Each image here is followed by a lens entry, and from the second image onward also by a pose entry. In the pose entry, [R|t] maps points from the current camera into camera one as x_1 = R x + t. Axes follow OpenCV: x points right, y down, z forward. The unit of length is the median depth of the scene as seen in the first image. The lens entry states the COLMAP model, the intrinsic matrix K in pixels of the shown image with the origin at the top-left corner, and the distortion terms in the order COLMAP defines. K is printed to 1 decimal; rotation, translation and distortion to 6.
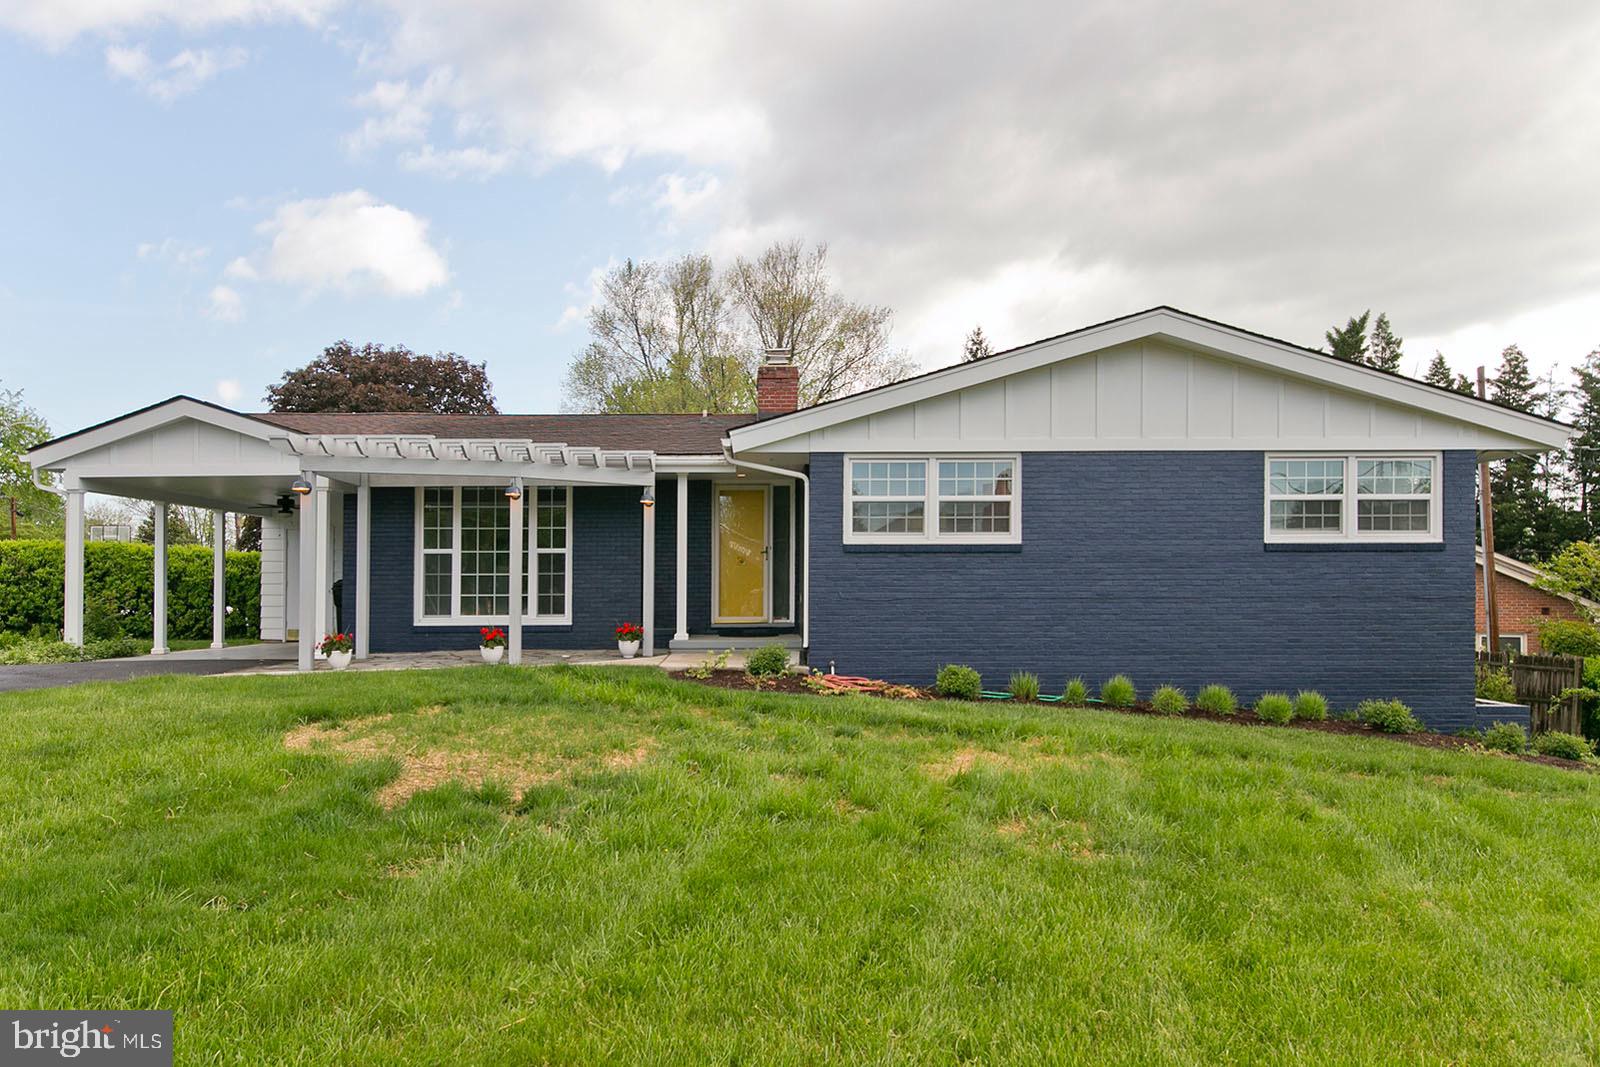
lens RADIAL K [[1025.1, 0, 799.9], [0, 1025.1, 537.2], [0, 0, 1]] dist [0.004585, 0.001267]
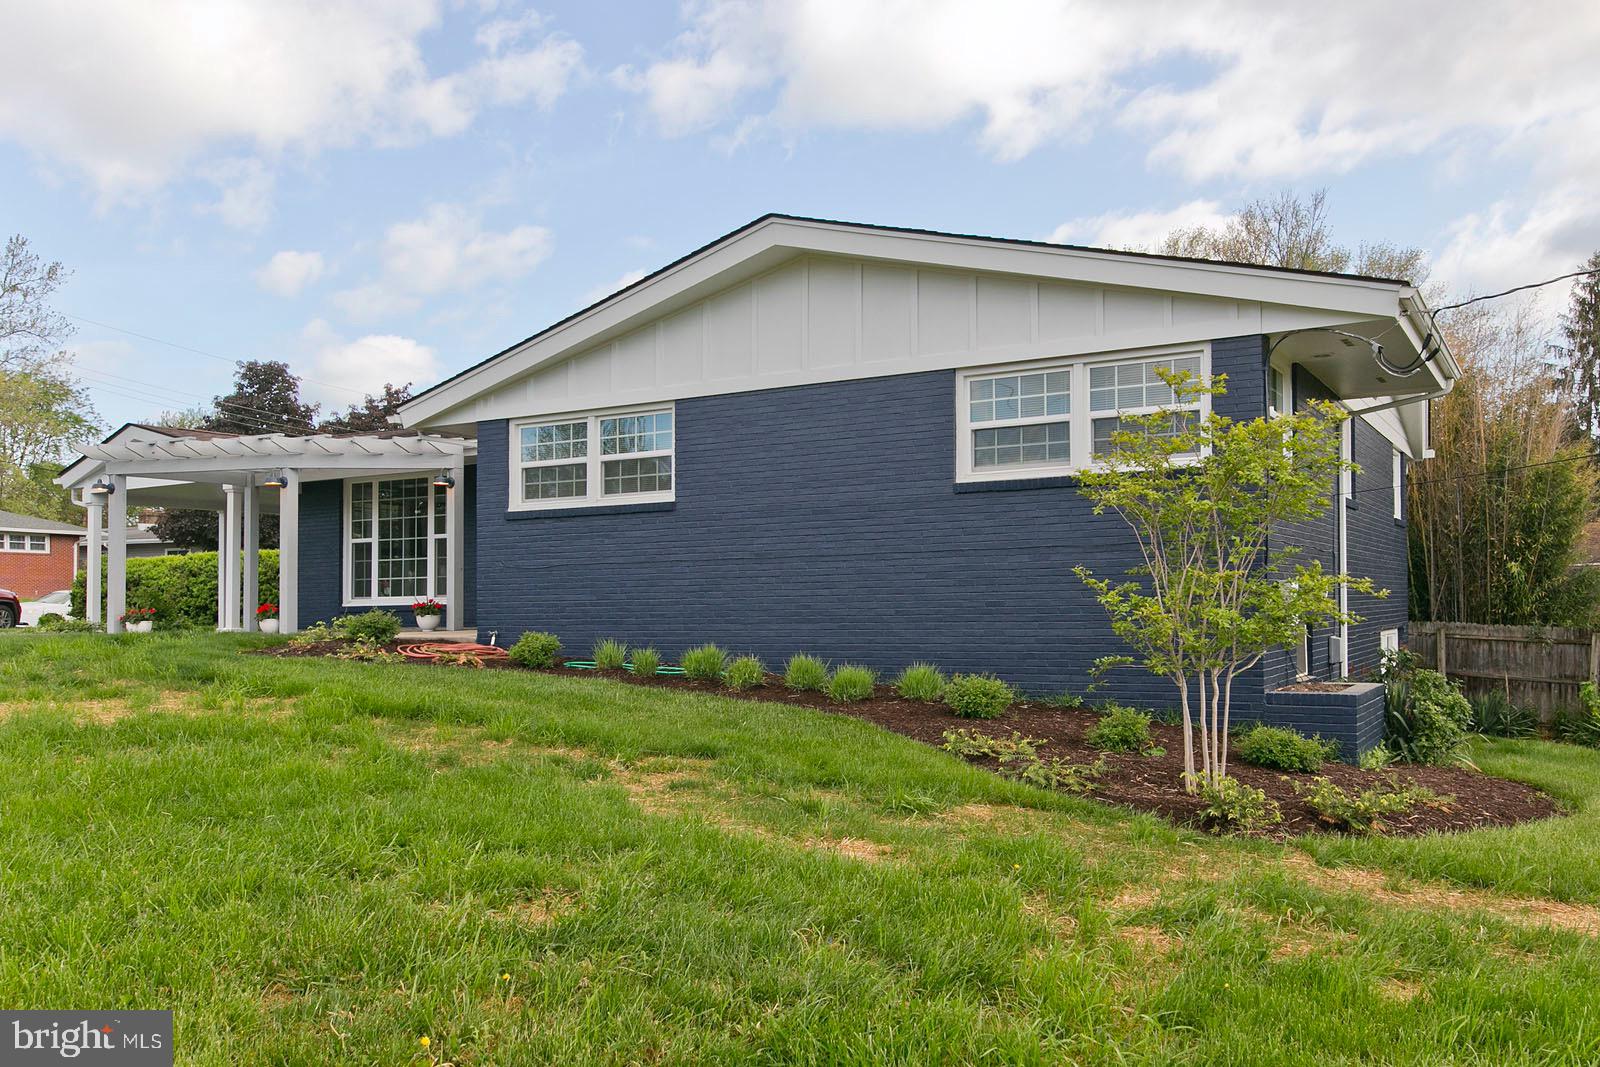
lens RADIAL K [[1099.2, 0, 800.3], [0, 1099.2, 535.1], [0, 0, 1]] dist [-0.006093, -0.002130]
pose [[0.890347, -0.044233, -0.453129, 0.743658], [0.043882, 0.998973, -0.011293, 0.051262], [0.453164, -0.009830, 0.891373, 0.182341]]
